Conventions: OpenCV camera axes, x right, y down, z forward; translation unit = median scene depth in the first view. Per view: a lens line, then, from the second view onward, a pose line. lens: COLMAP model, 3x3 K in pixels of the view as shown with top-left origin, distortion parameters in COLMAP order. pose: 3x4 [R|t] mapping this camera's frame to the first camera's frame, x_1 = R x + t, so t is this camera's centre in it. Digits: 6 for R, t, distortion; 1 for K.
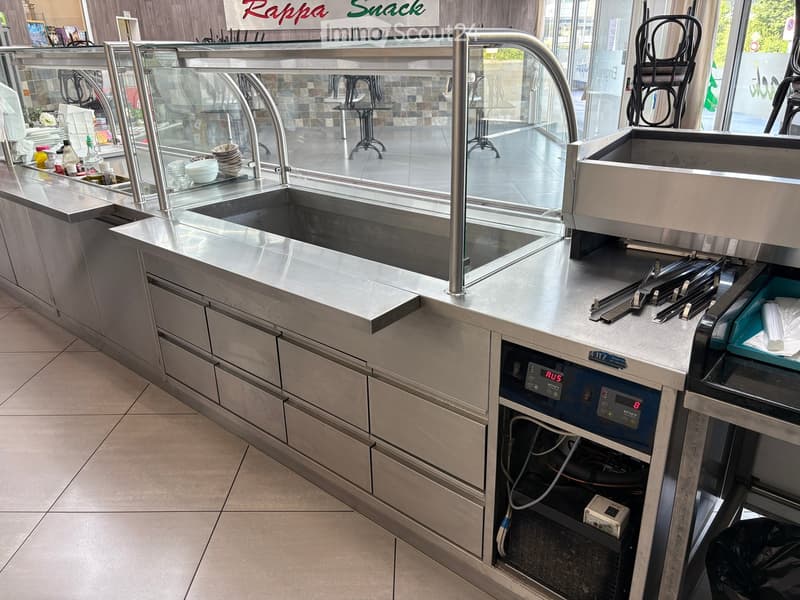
lens RADIAL K [[603.7, 0, 399.6], [0, 603.7, 295.6], [0, 0, 1]] dist [0.020744, -0.022271]
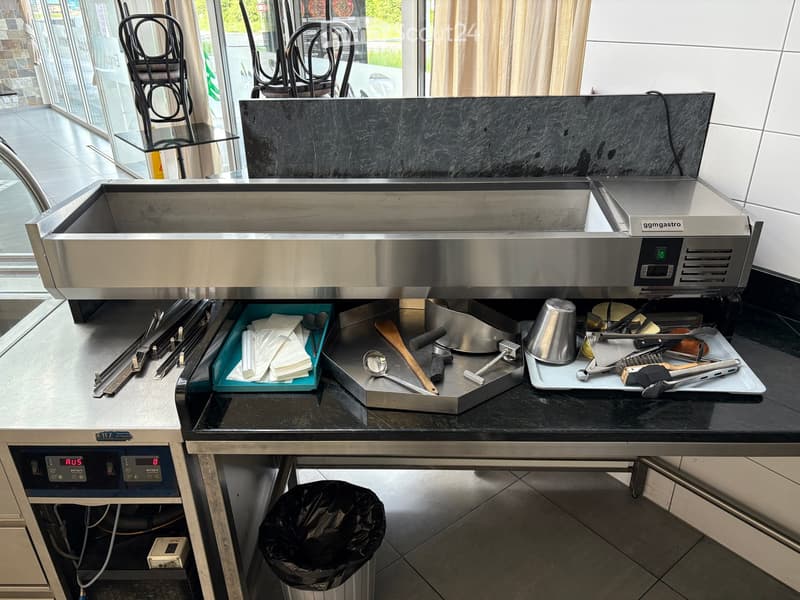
lens RADIAL K [[603.7, 0, 403.8], [0, 603.7, 301.3], [0, 0, 1]] dist [0.020744, -0.022271]
pose [[0.765516, -0.277477, 0.580510, 0.157223], [0.236480, 0.960418, 0.147223, -0.142804], [-0.598384, 0.024577, 0.800833, -0.159069]]
